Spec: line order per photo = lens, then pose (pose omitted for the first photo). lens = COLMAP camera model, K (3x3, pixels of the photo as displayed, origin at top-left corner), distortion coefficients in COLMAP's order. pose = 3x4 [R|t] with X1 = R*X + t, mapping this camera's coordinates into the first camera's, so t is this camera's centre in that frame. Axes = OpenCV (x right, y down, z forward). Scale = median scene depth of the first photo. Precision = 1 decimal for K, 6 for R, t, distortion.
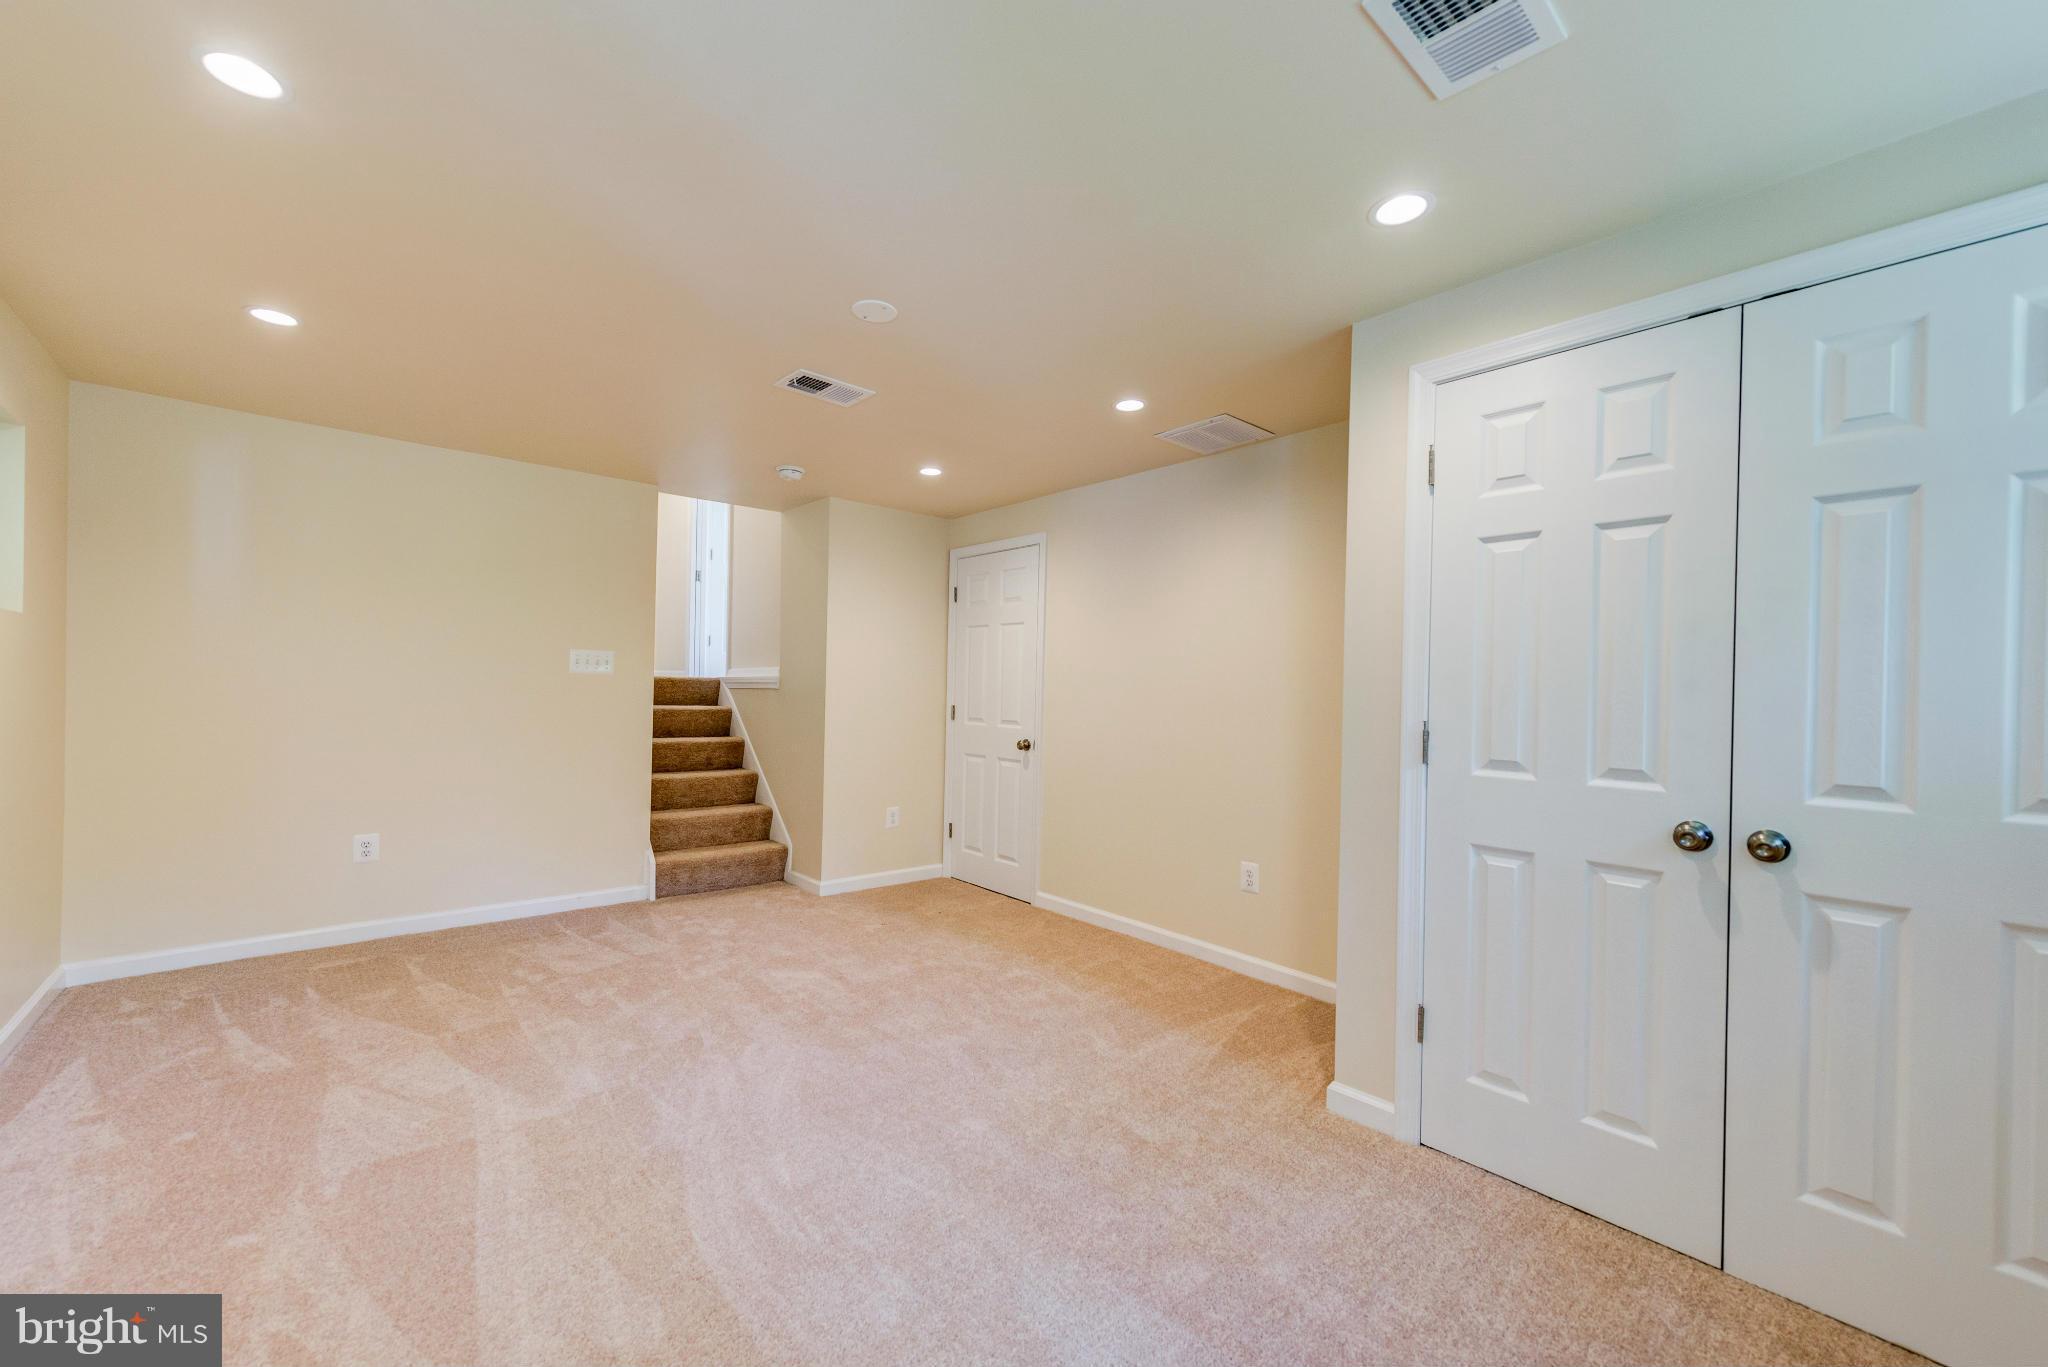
lens RADIAL K [[795.2, 0, 1027.6], [0, 795.2, 713.5], [0, 0, 1]] dist [0.000100, -0.000065]
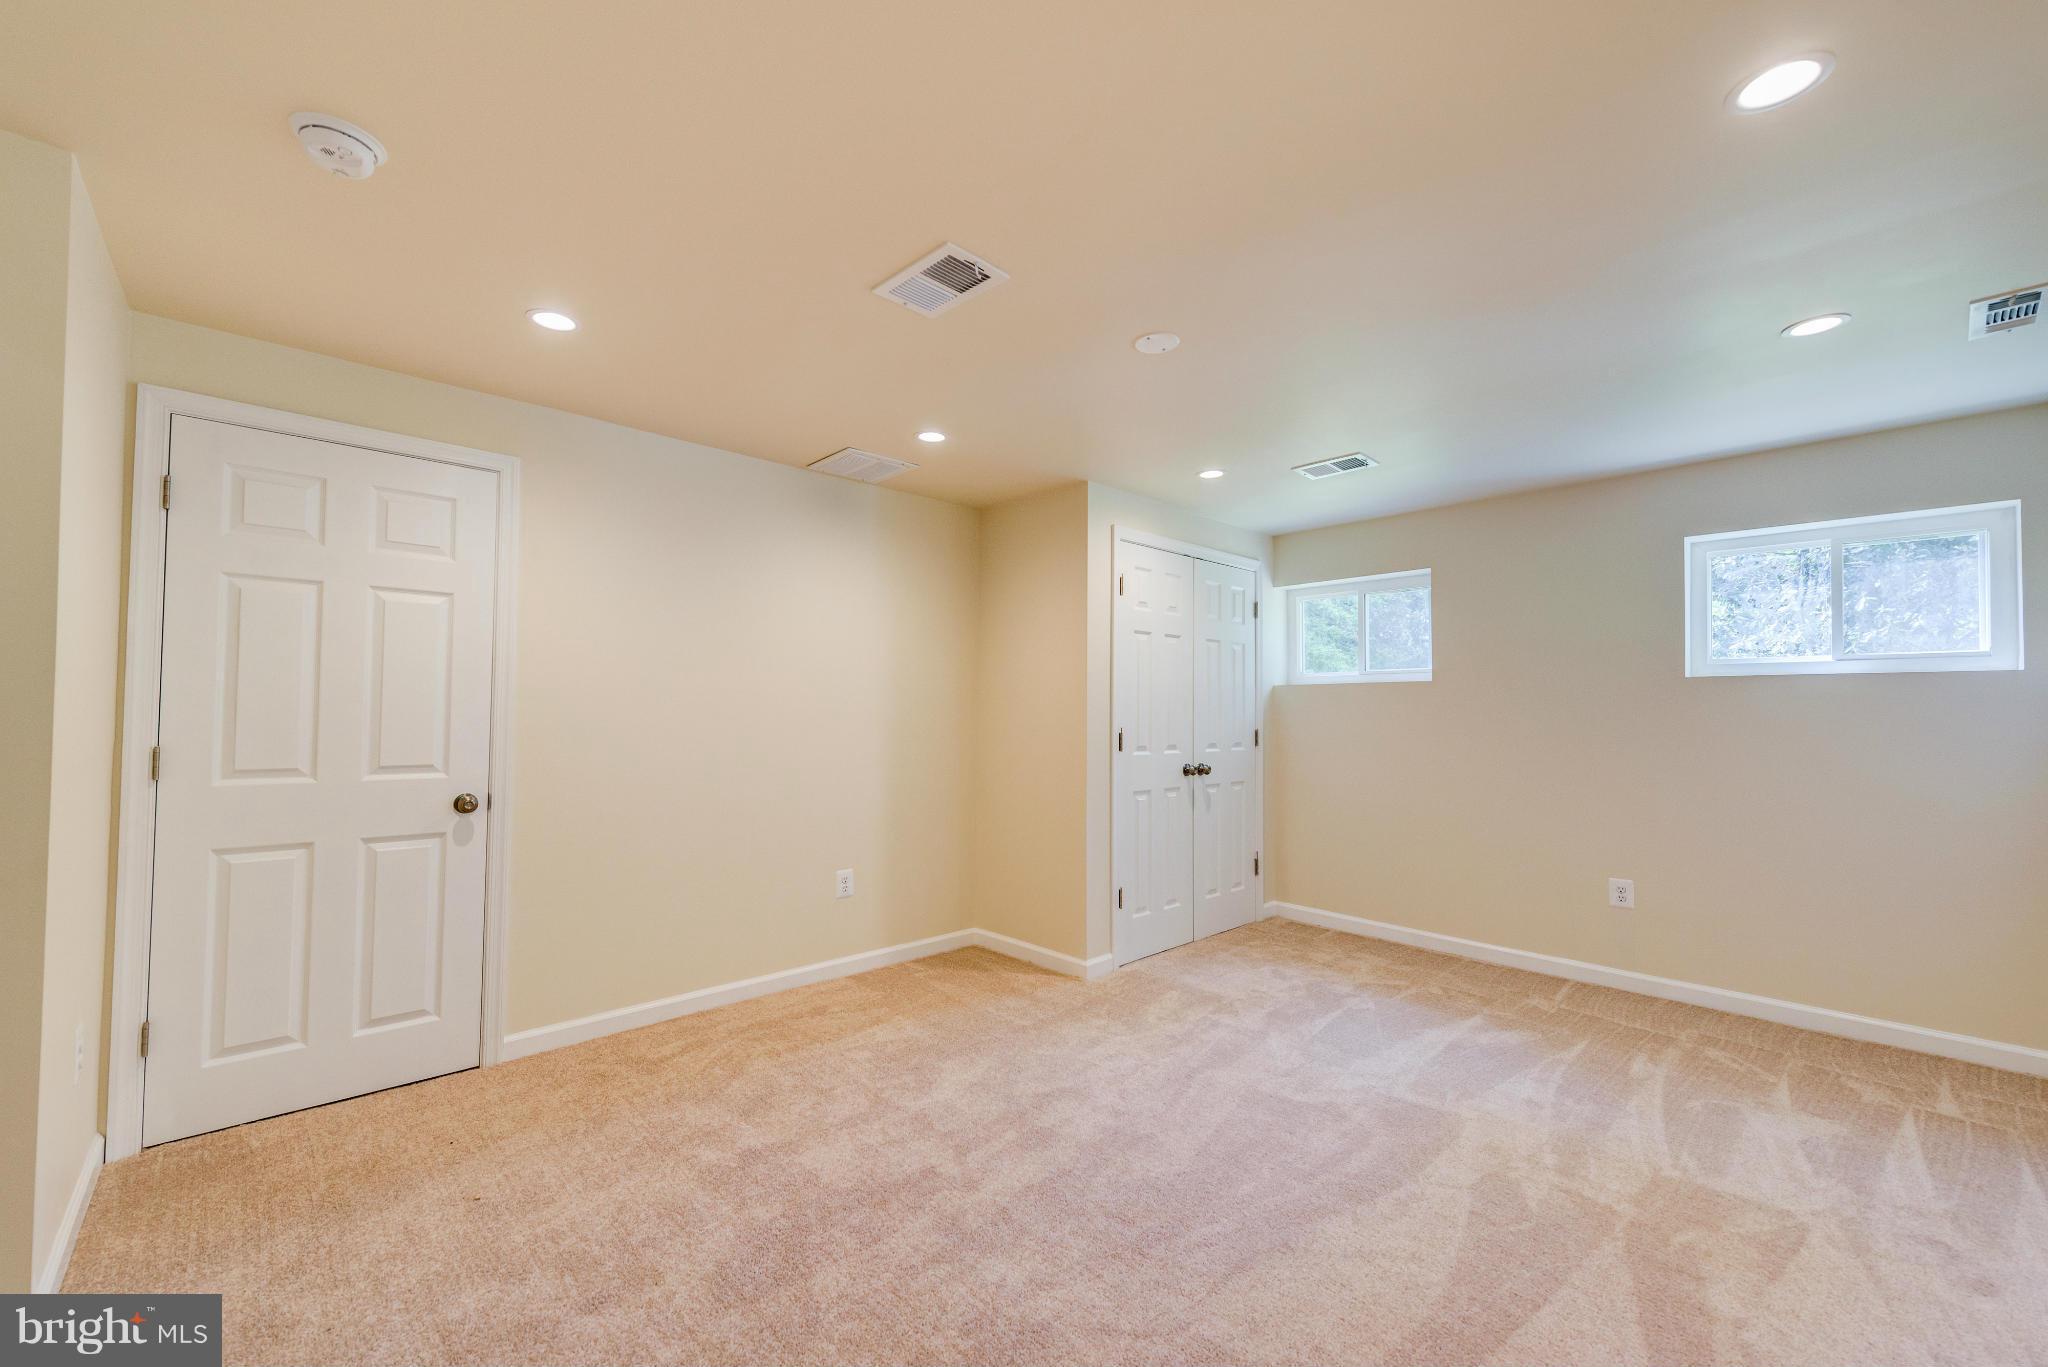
lens RADIAL K [[792.2, 0, 1011.0], [0, 792.2, 692.8], [0, 0, 1]] dist [-0.000019, -0.000364]
pose [[-0.024649, -0.006704, 0.999674, -0.949690], [0.015217, 0.999859, 0.007080, -0.064155], [-0.999580, 0.015387, -0.024543, 0.970007]]
